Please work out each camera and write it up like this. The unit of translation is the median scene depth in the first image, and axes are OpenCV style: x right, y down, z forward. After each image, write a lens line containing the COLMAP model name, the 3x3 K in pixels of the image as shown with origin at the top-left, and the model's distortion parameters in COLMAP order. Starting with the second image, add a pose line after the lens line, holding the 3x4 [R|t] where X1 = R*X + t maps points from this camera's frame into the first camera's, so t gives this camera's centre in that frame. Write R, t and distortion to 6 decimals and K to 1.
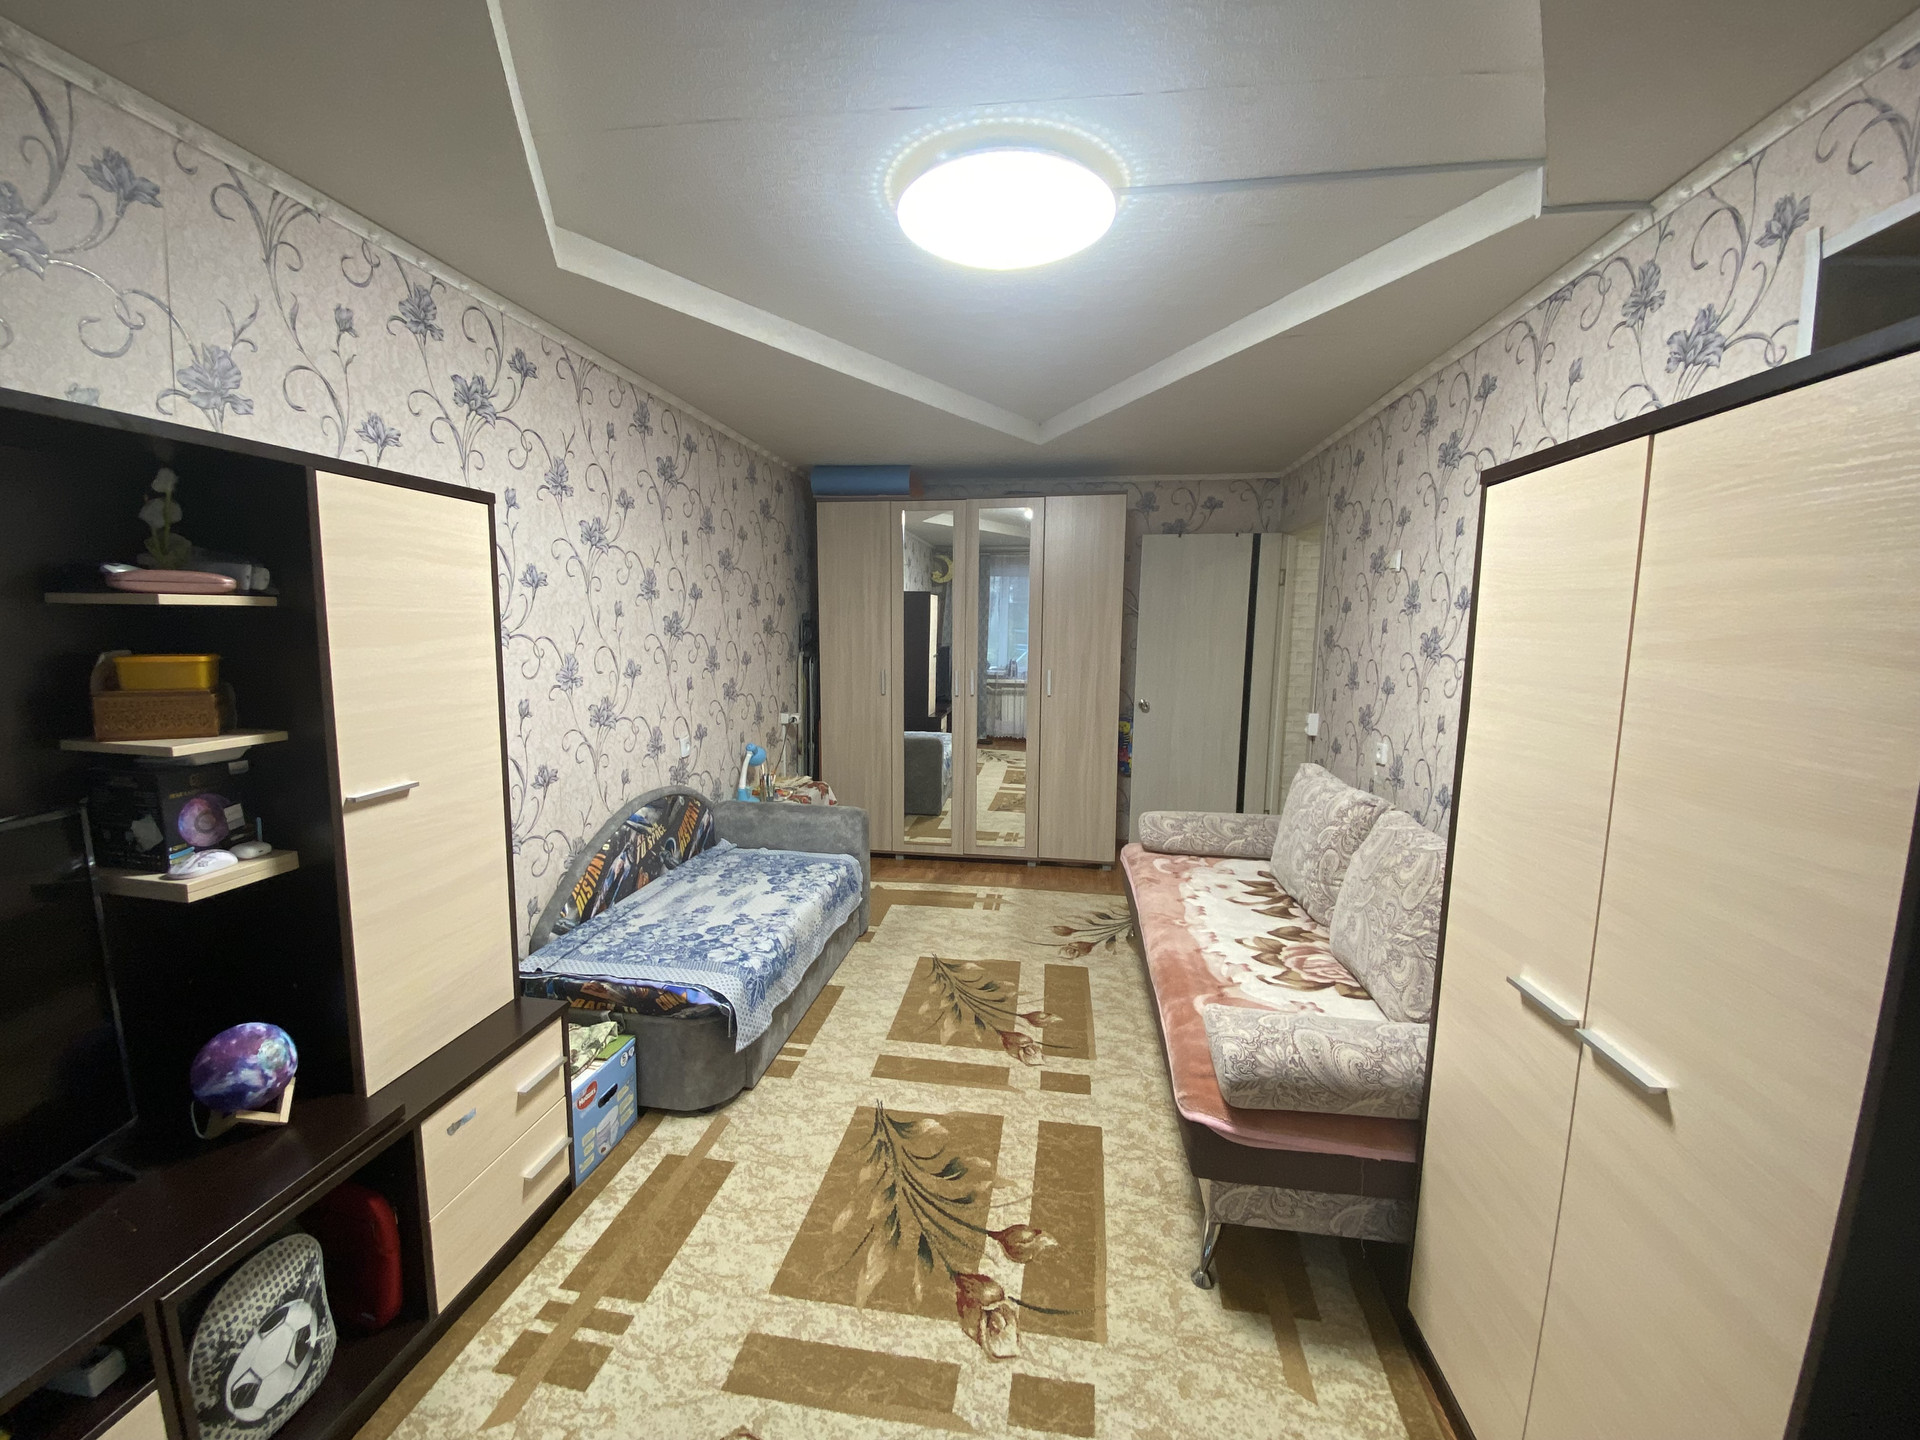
lens RADIAL K [[783.4, 0, 958.6], [0, 783.4, 728.9], [0, 0, 1]] dist [-0.004839, -0.003747]
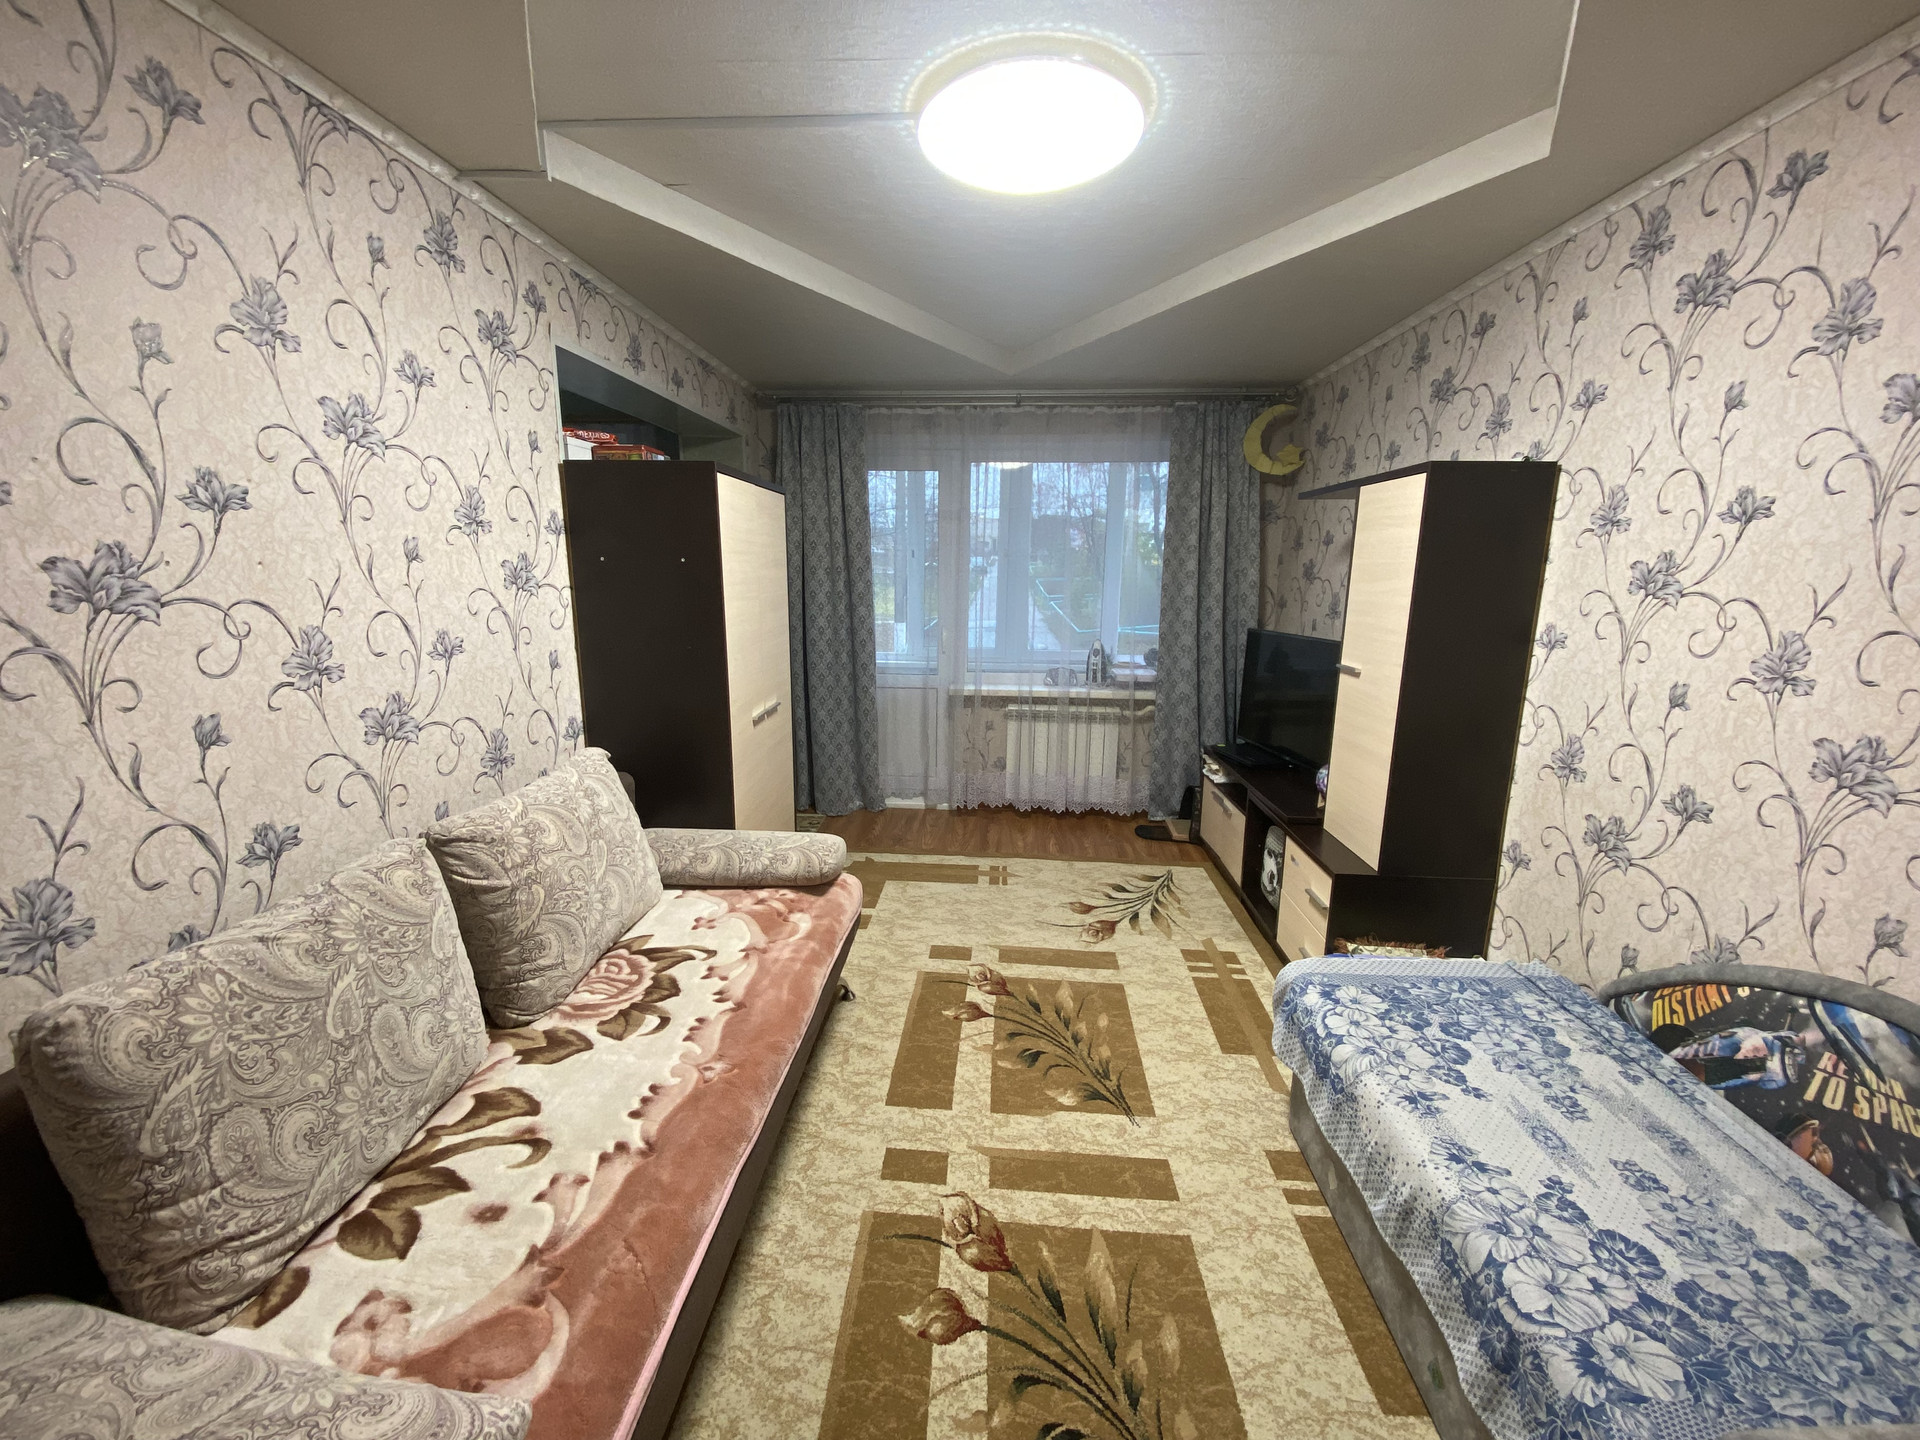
lens RADIAL K [[783.4, 0, 947.8], [0, 783.4, 724.1], [0, 0, 1]] dist [-0.004839, -0.003747]
pose [[-0.997114, -0.009924, -0.075261, 0.156654], [-0.034553, 0.942093, 0.333566, -0.197532], [0.067593, 0.335204, -0.939718, 1.482776]]
